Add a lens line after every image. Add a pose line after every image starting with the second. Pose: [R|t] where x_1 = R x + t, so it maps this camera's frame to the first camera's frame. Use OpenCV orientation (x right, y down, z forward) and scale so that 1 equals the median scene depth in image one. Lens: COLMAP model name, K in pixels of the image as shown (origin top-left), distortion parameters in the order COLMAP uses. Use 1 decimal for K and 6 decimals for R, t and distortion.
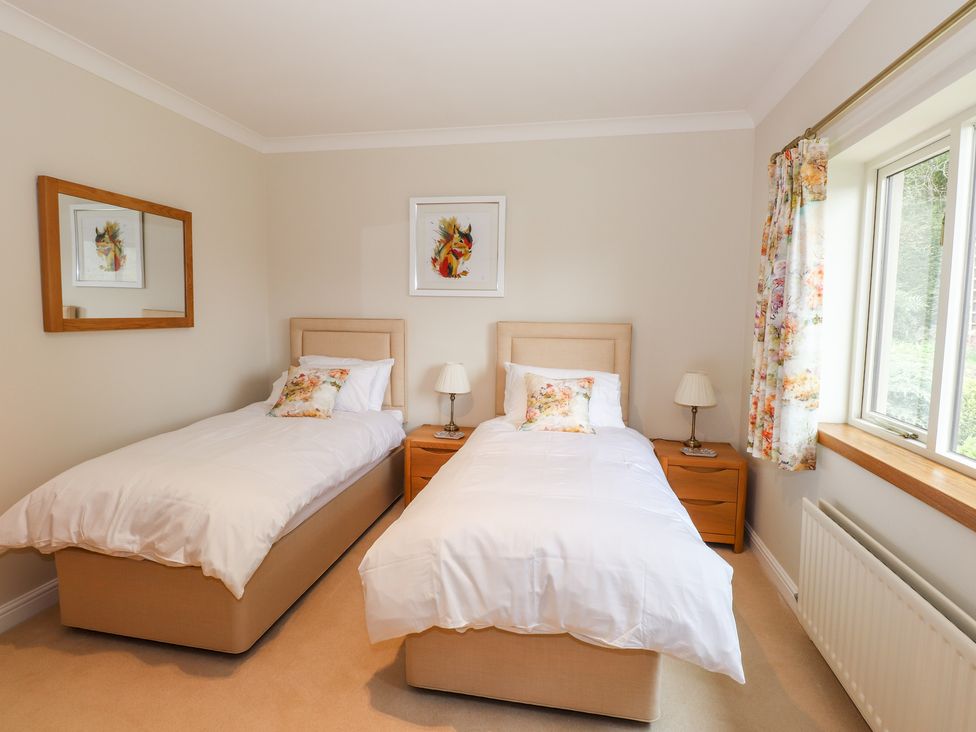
lens RADIAL K [[510.9, 0, 477.7], [0, 510.9, 362.7], [0, 0, 1]] dist [0.000877, -0.013406]
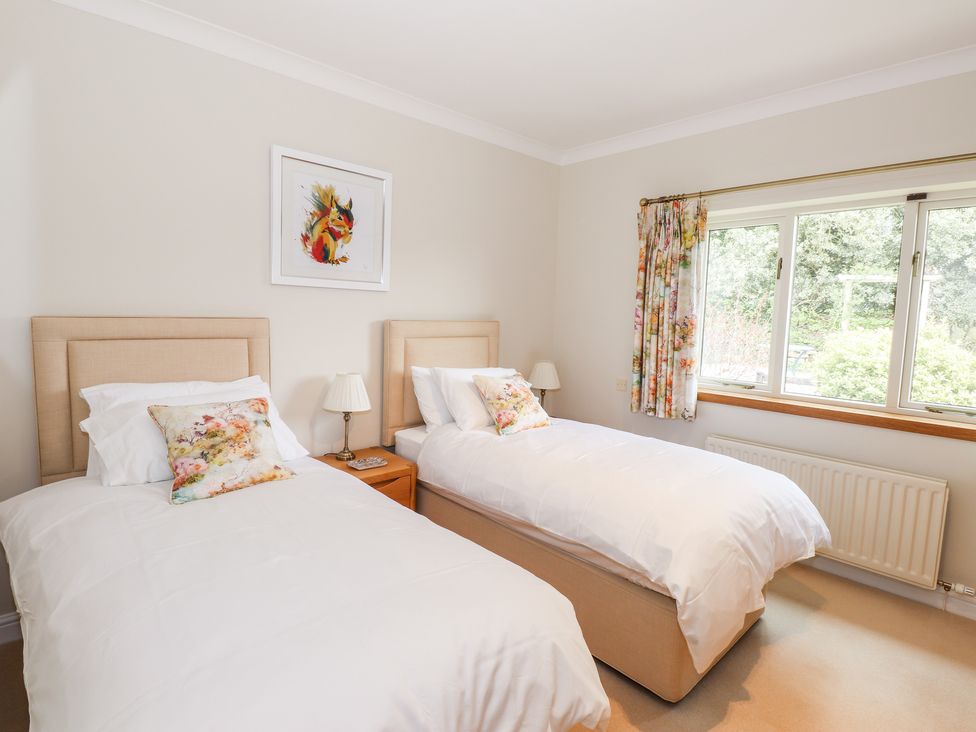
lens RADIAL K [[510.9, 0, 477.7], [0, 510.9, 362.7], [0, 0, 1]] dist [0.000877, -0.013406]
pose [[0.591328, -0.077400, 0.802708, -0.555410], [0.061140, 0.996821, 0.051077, -0.043235], [-0.804110, 0.018874, 0.594180, 0.366897]]
